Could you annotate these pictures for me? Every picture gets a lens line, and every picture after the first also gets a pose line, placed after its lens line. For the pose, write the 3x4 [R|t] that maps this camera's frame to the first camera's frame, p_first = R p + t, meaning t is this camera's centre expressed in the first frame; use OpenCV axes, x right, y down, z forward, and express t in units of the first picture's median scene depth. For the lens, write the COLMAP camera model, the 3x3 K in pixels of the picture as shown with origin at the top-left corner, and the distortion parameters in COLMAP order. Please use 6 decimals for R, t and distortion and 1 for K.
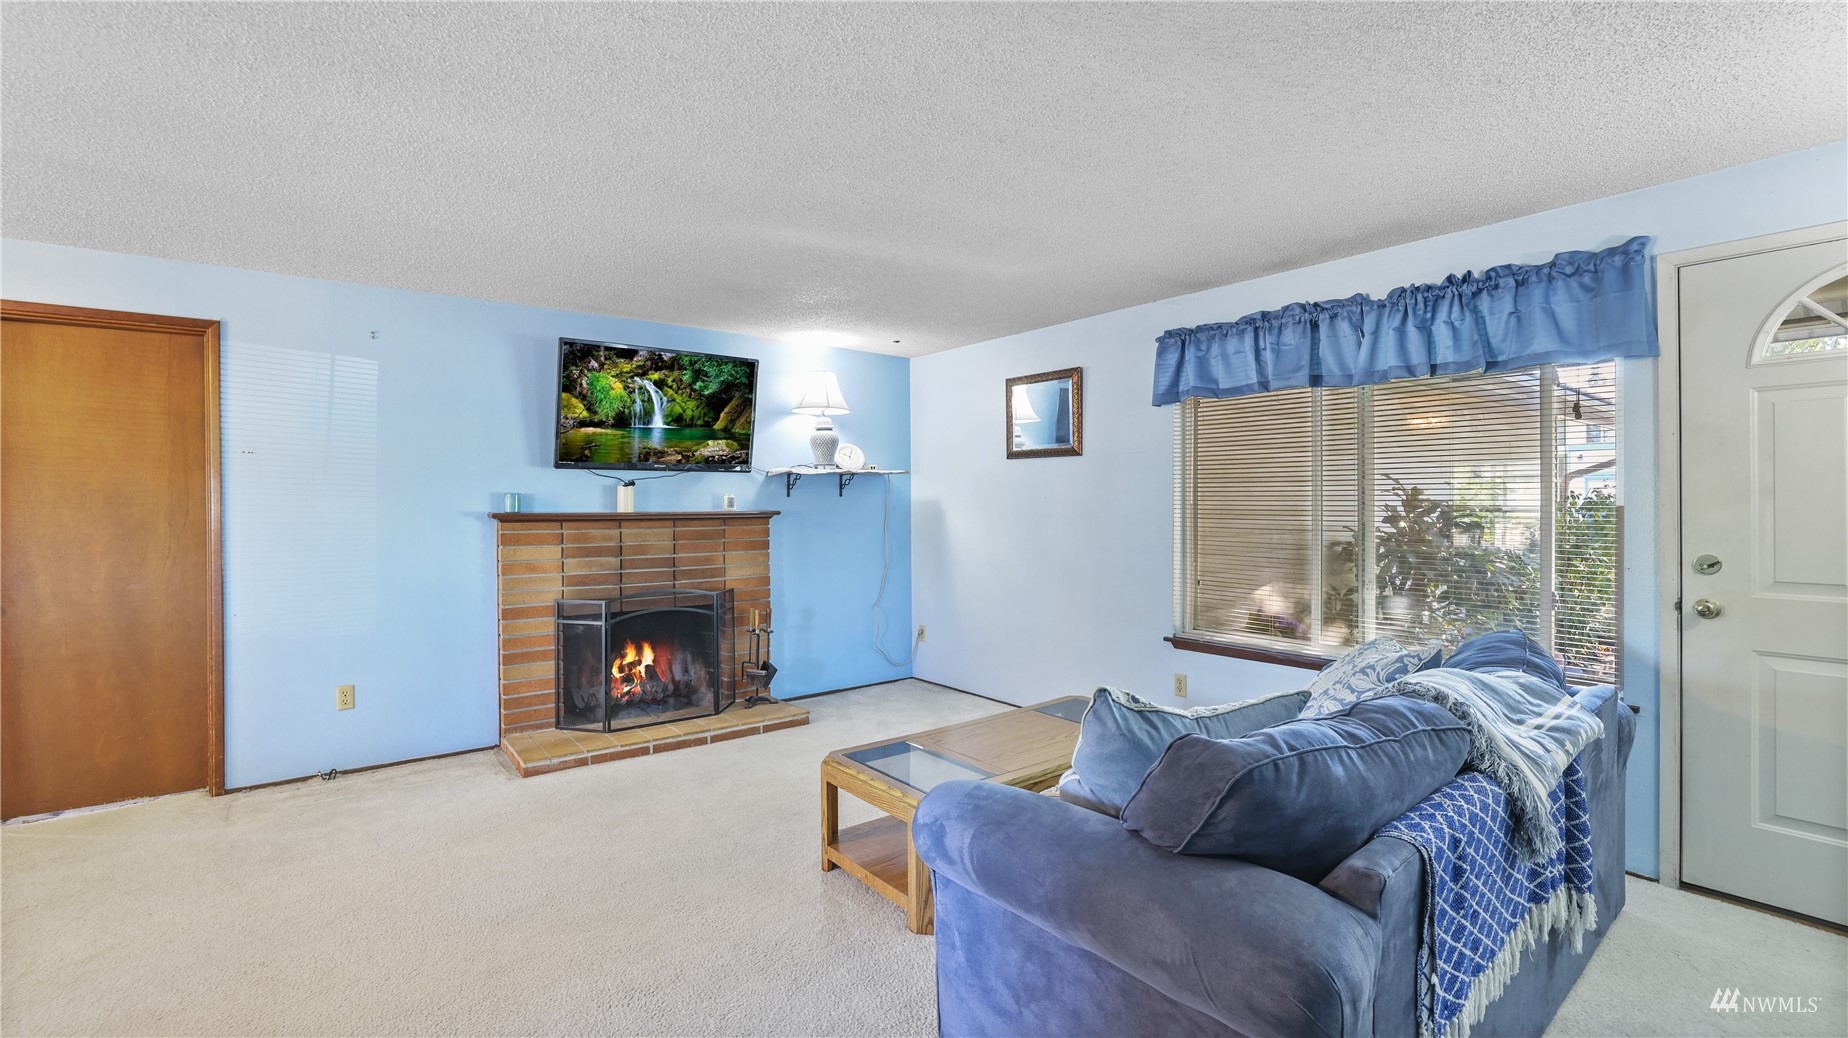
lens RADIAL K [[778.7, 0, 904.9], [0, 778.7, 512.1], [0, 0, 1]] dist [-0.029687, 0.001588]
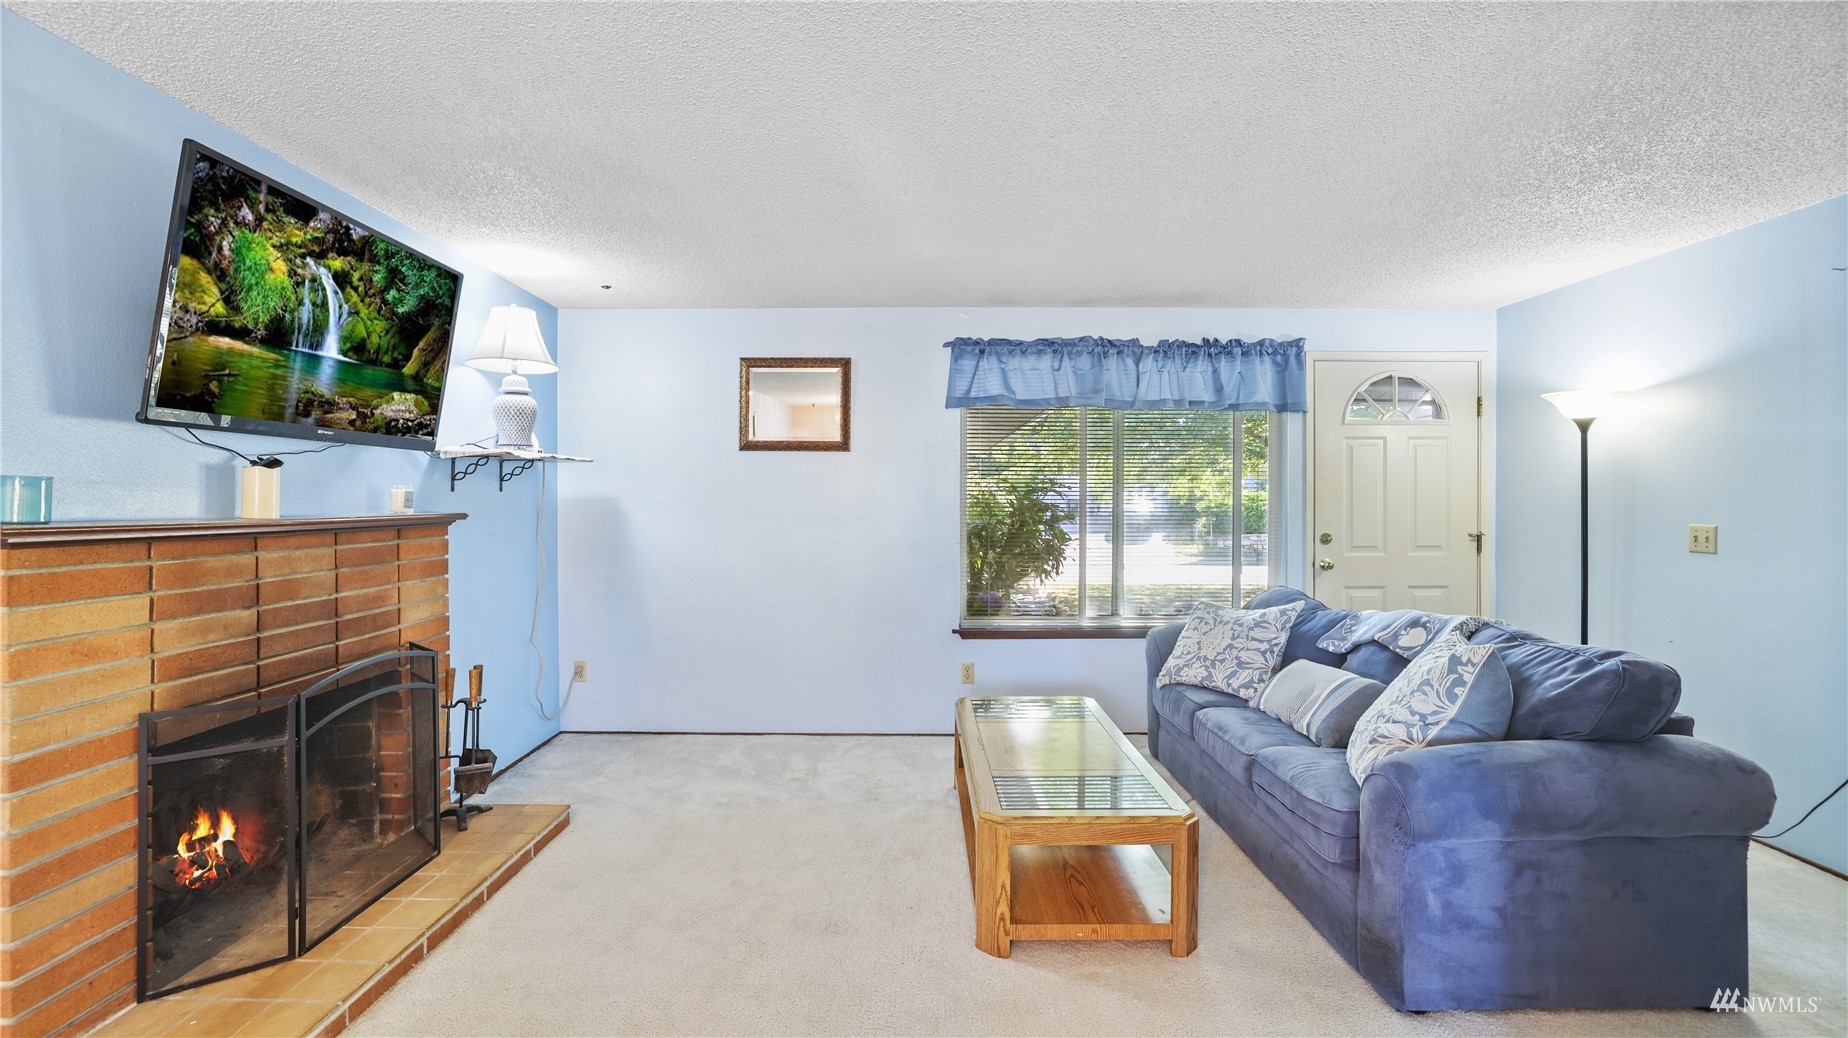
lens RADIAL K [[778.7, 0, 918.5], [0, 778.7, 507.8], [0, 0, 1]] dist [-0.029687, 0.001588]
pose [[0.623599, -0.004041, 0.781734, -0.481879], [0.008394, 0.999964, -0.001527, -0.001946], [-0.781700, 0.007514, 0.623610, 0.355486]]
